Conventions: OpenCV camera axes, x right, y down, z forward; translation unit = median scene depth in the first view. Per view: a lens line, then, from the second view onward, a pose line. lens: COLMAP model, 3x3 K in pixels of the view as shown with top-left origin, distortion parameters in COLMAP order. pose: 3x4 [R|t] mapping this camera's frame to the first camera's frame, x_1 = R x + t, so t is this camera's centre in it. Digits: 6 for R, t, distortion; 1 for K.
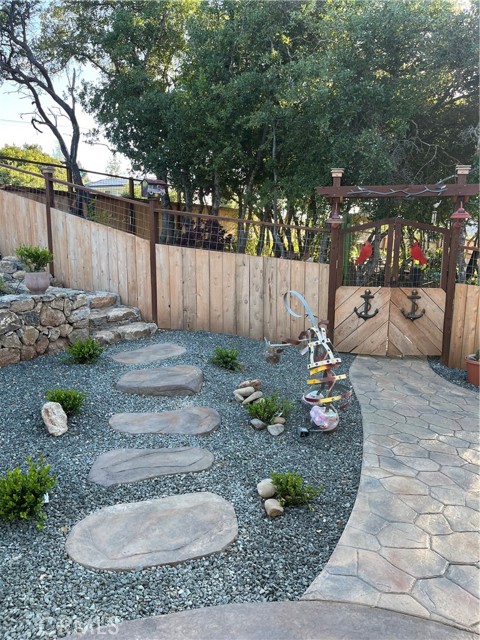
lens RADIAL K [[487.8, 0, 238.6], [0, 487.8, 321.3], [0, 0, 1]] dist [0.057032, -0.071447]
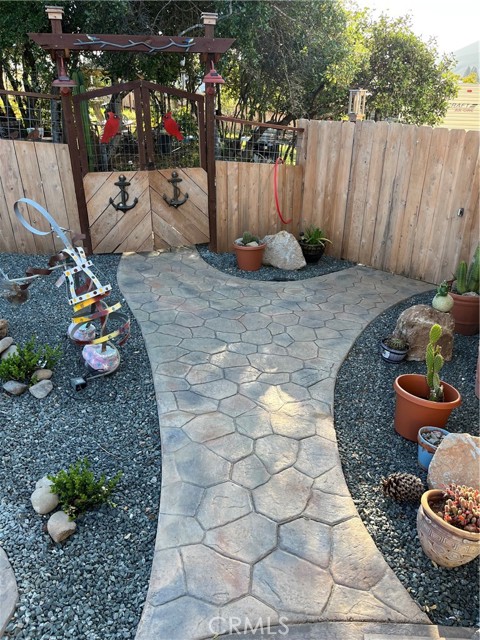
lens RADIAL K [[487.8, 0, 244.9], [0, 487.8, 324.4], [0, 0, 1]] dist [0.057032, -0.071447]
pose [[0.870516, -0.215738, 0.442334, 0.025140], [0.087181, 0.952181, 0.292832, -0.055196], [-0.484358, -0.216352, 0.847697, 0.154313]]
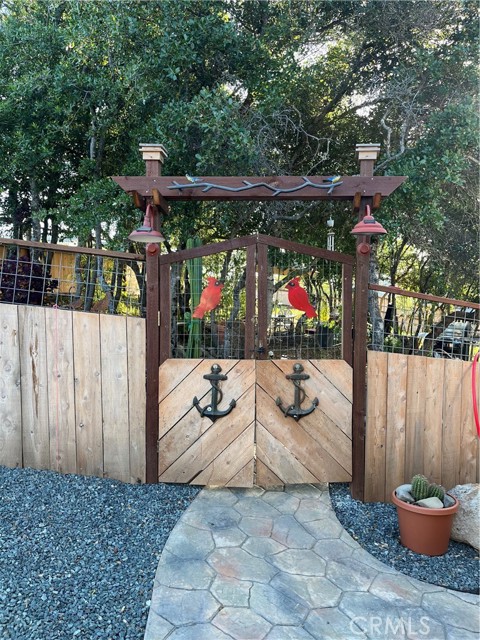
lens RADIAL K [[487.8, 0, 244.4], [0, 487.8, 324.2], [0, 0, 1]] dist [0.057032, -0.071447]
pose [[0.987164, -0.009335, 0.159438, 0.234754], [0.028073, 0.992889, -0.115685, -0.051111], [-0.157224, 0.118676, 0.980406, 0.517333]]
